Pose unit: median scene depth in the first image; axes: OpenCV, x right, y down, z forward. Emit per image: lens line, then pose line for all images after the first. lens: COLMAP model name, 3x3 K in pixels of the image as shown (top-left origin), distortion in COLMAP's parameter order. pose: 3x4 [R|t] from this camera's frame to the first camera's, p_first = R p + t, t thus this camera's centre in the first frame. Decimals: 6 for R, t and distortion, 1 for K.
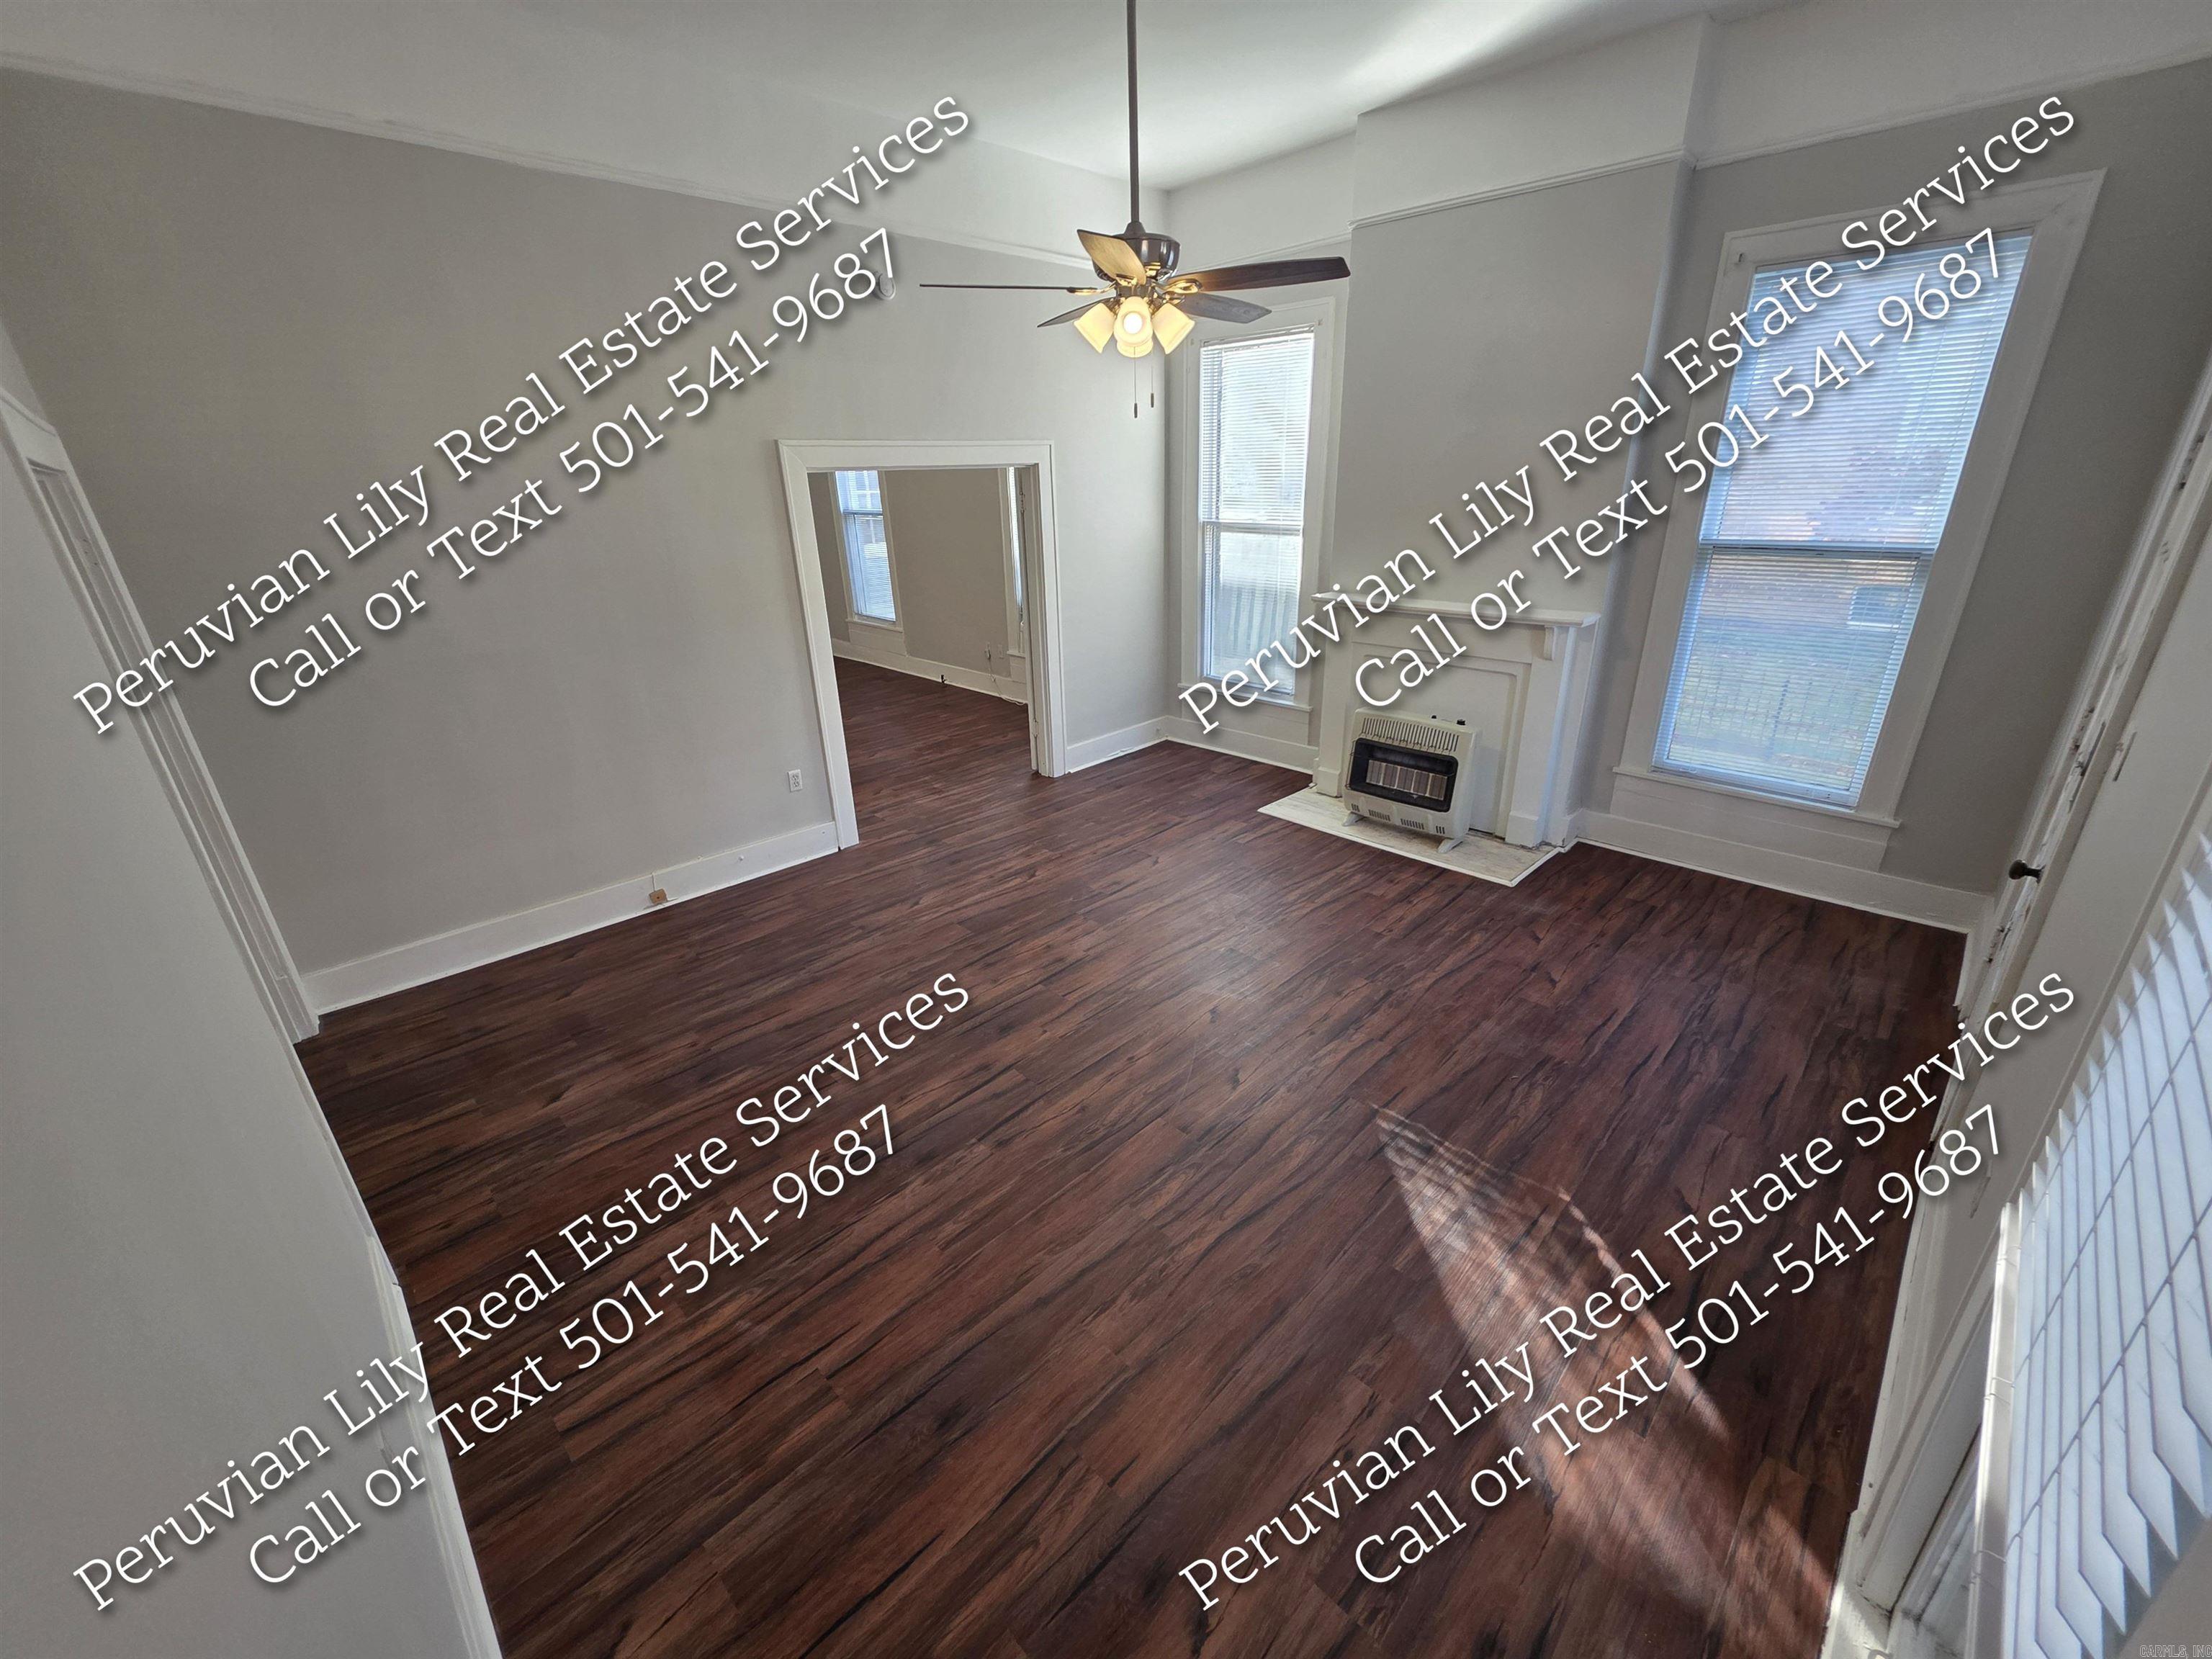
lens RADIAL K [[888.9, 0, 1114.3], [0, 888.9, 825.4], [0, 0, 1]] dist [0.001445, 0.000115]
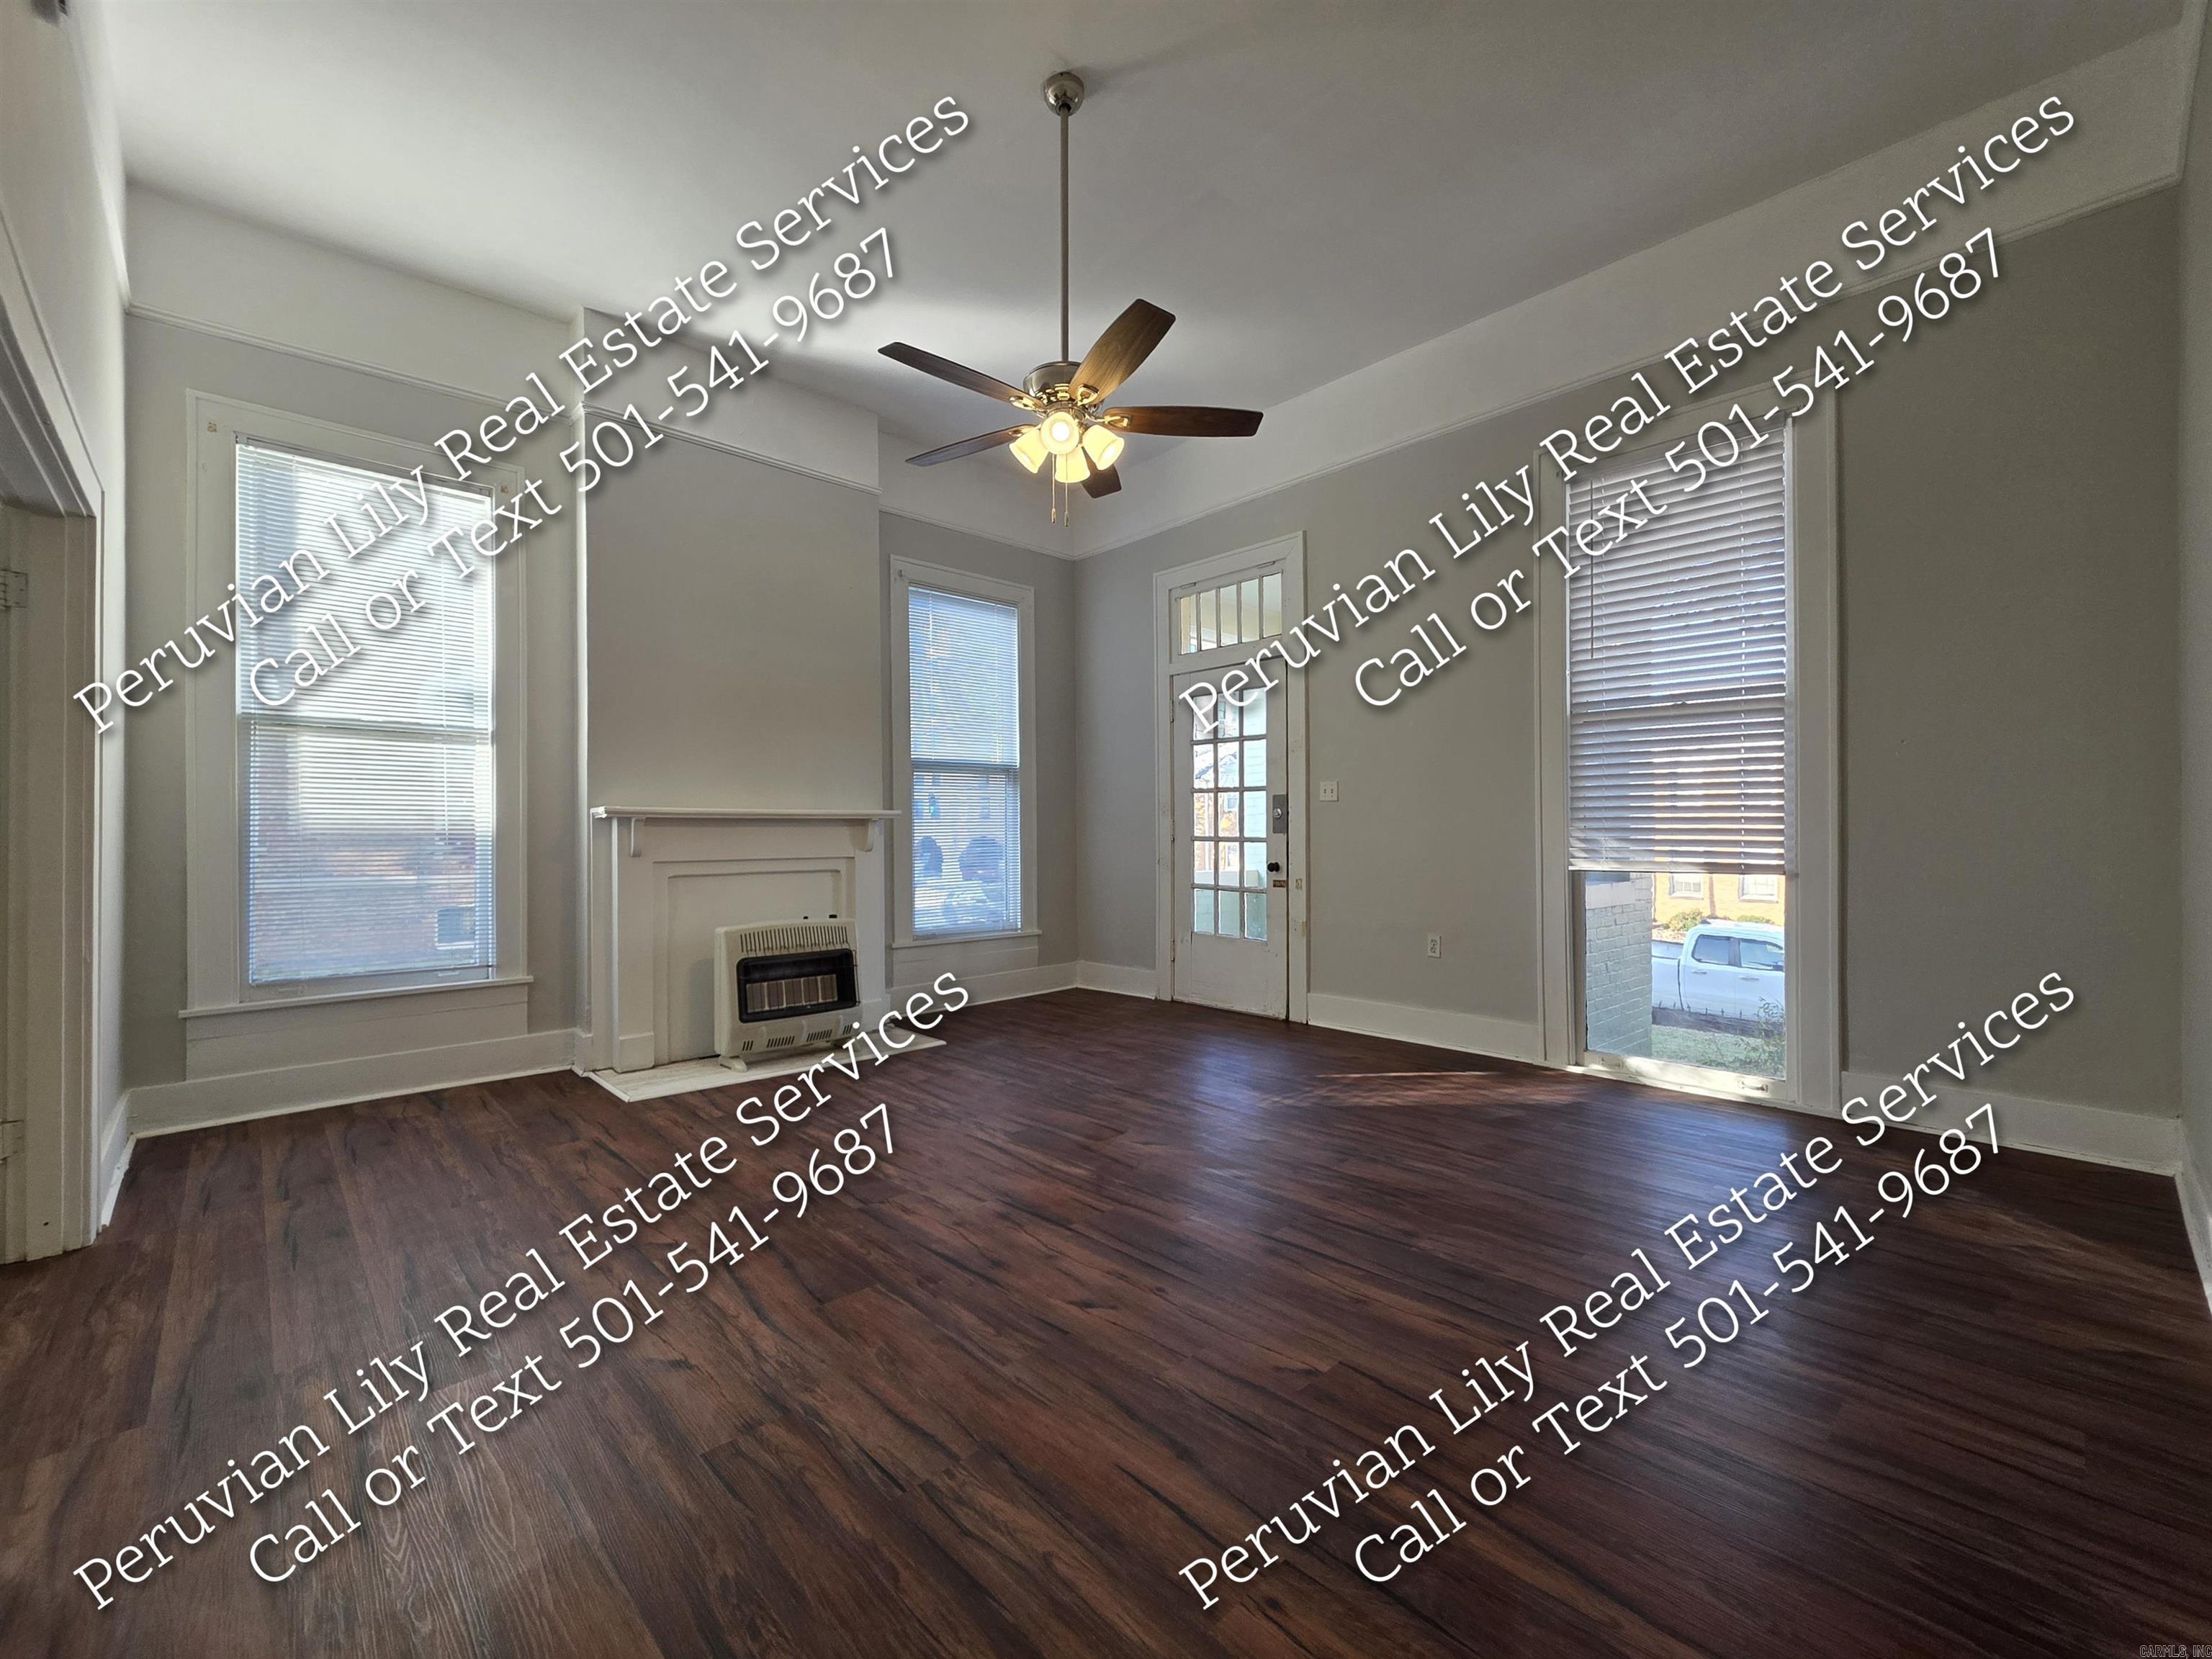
lens RADIAL K [[911.8, 0, 1112.2], [0, 911.8, 825.1], [0, 0, 1]] dist [0.000961, 0.000346]
pose [[0.031144, 0.033491, 0.998954, -0.654766], [0.375854, 0.925692, -0.042753, -0.053294], [-0.926155, 0.376793, 0.016242, 0.693889]]
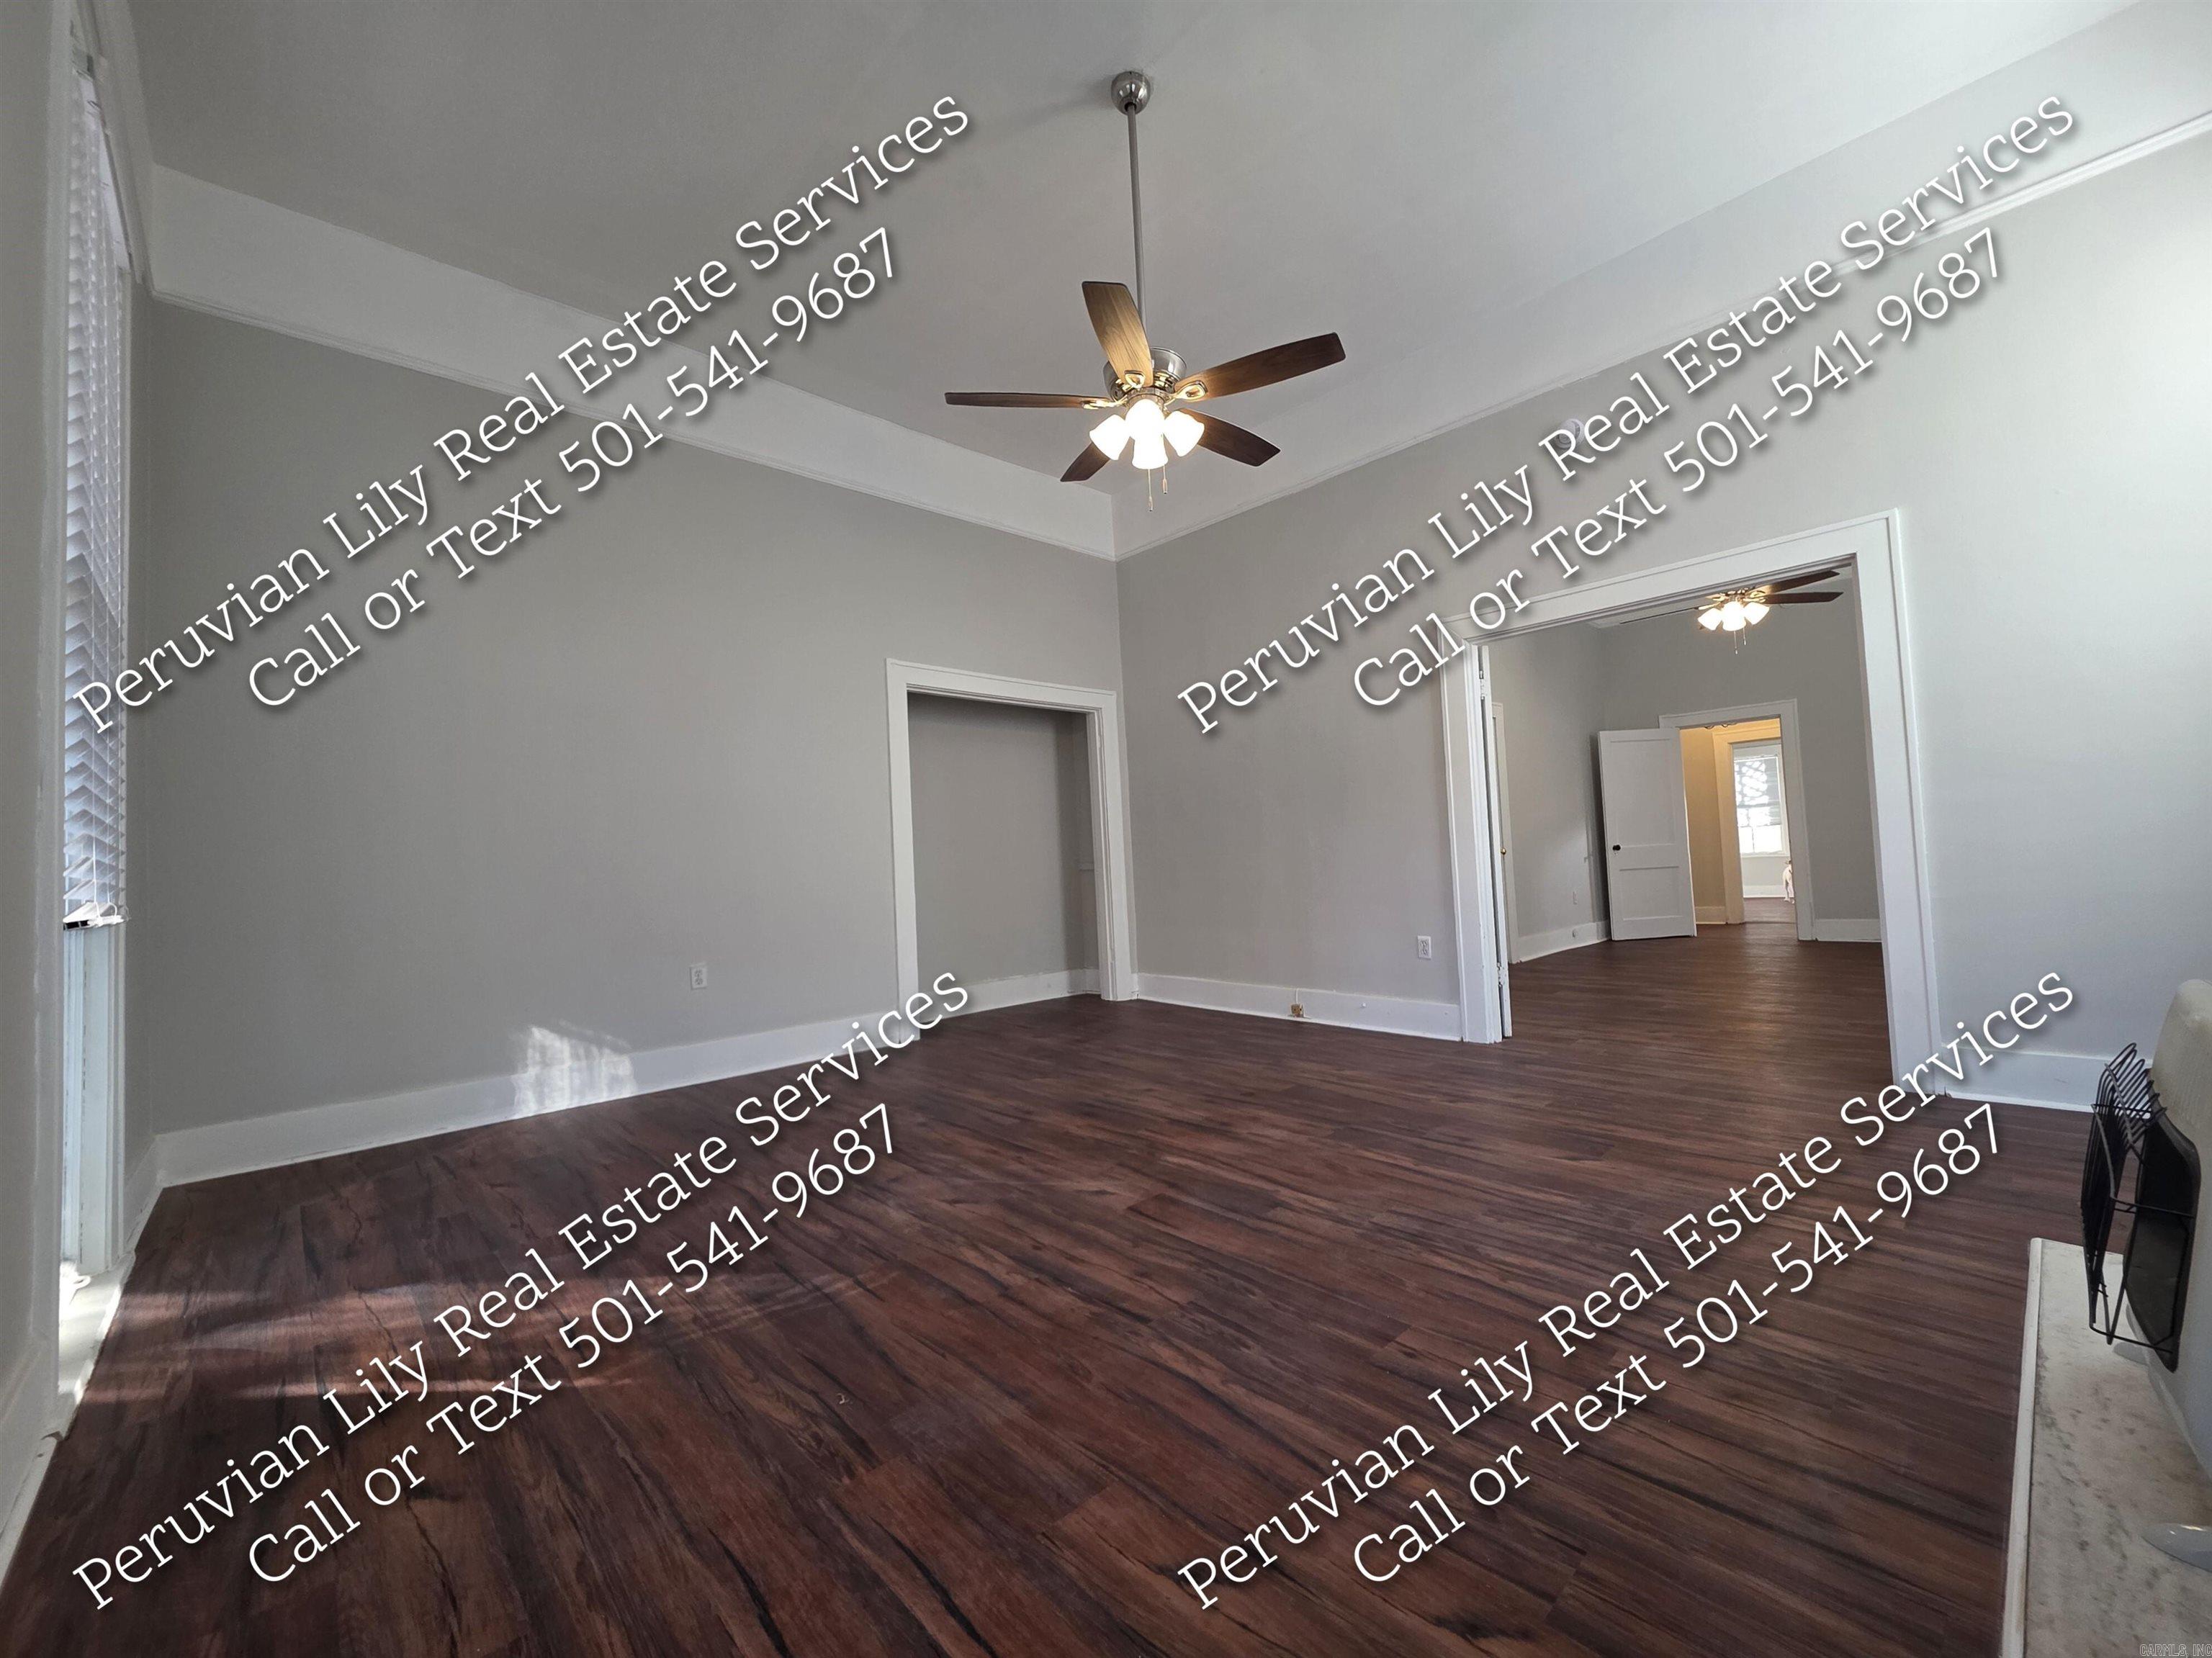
lens RADIAL K [[888.8, 0, 1114.3], [0, 888.8, 824.9], [0, 0, 1]] dist [0.001445, 0.000115]
pose [[-0.032271, -0.017842, -0.999320, 0.676940], [-0.326560, 0.945155, -0.006329, -0.065391], [0.944625, 0.326134, -0.036327, 0.727490]]
